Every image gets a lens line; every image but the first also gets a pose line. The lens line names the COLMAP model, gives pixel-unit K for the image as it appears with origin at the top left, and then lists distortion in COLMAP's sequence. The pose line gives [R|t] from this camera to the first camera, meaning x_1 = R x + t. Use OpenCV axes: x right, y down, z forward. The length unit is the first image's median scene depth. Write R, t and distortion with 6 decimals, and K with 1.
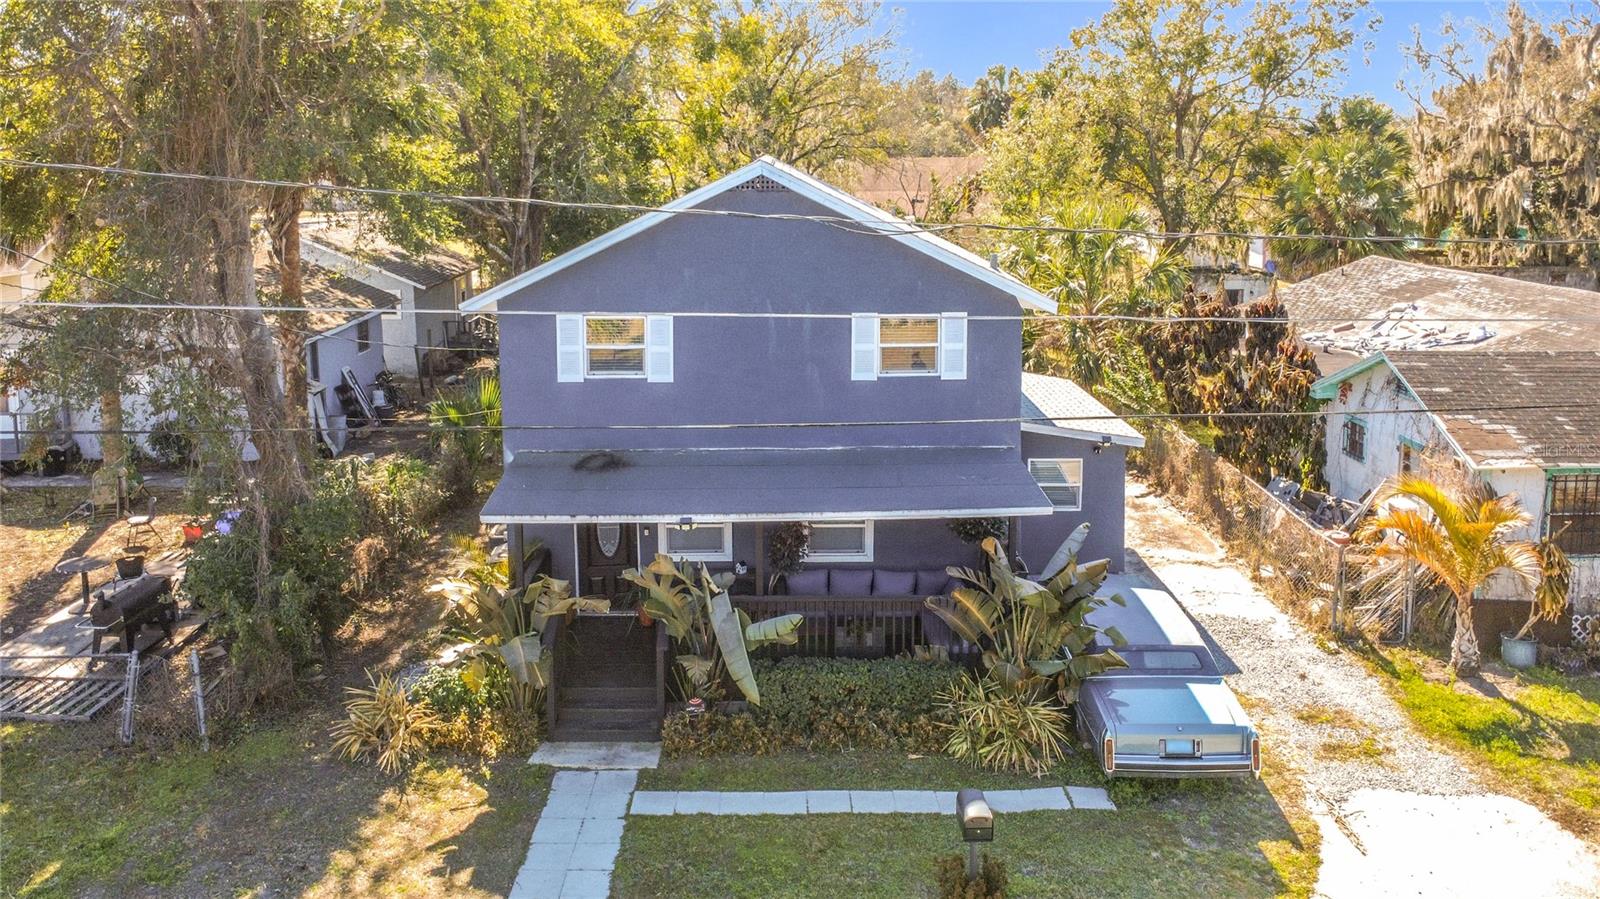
lens RADIAL K [[1448.8, 0, 800.0], [0, 1448.8, 449.5], [0, 0, 1]] dist [-0.003299, -0.001455]
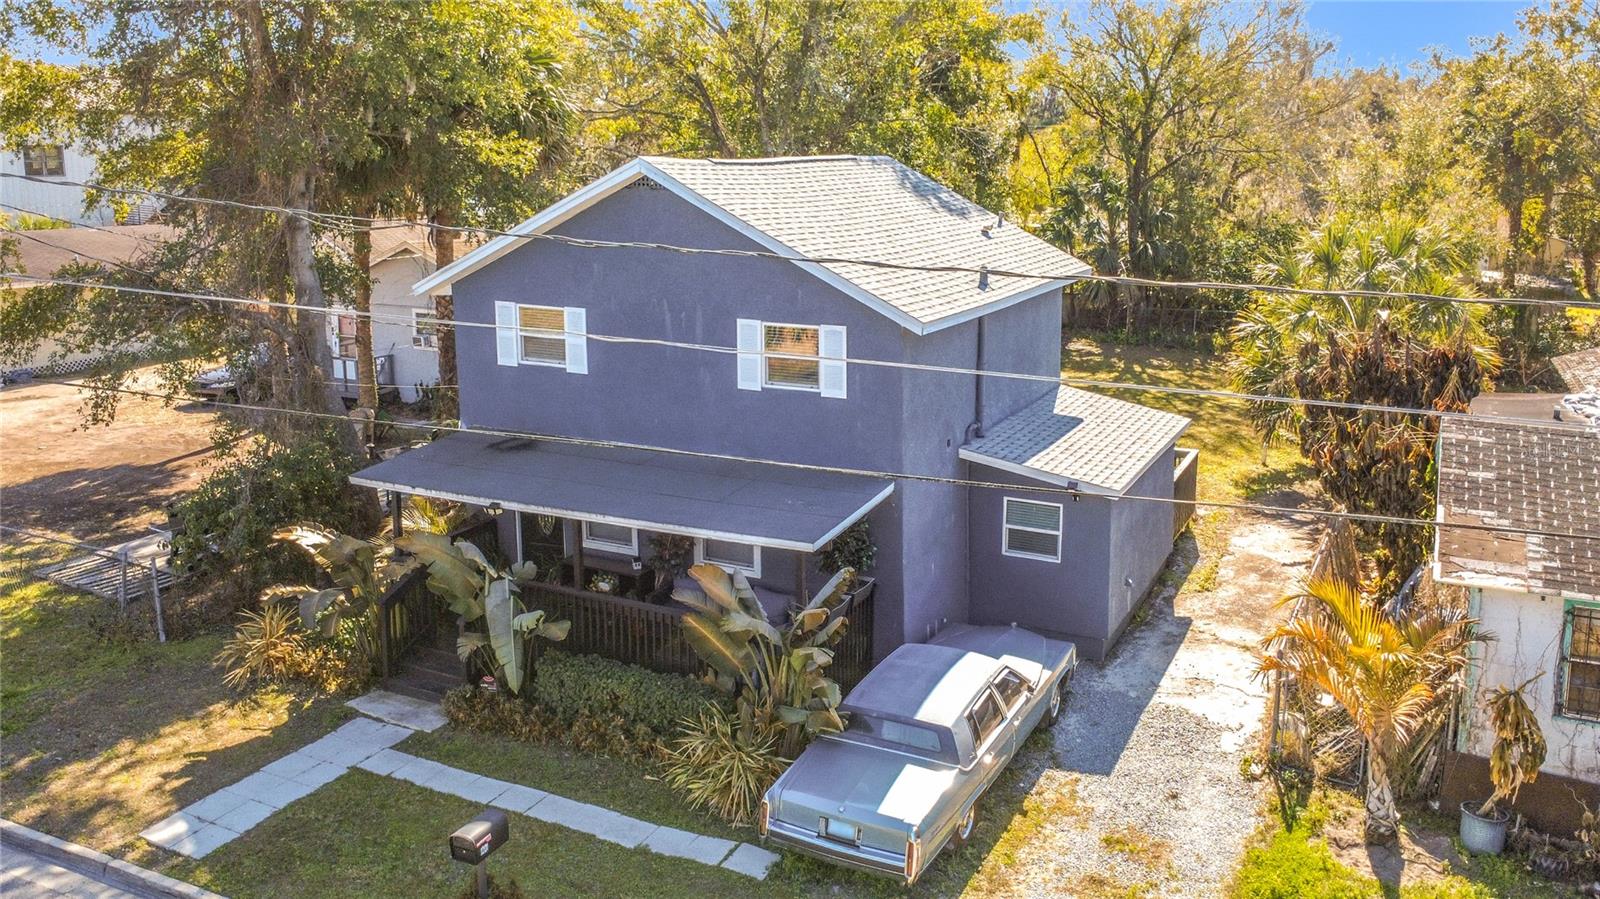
lens RADIAL K [[1321.3, 0, 802.7], [0, 1321.3, 529.2], [0, 0, 1]] dist [-0.007836, -0.002510]
pose [[0.887374, 0.138620, -0.439718, 0.496604], [-0.119396, 0.990288, 0.071237, -0.024168], [0.445322, -0.010714, 0.895306, 0.245126]]
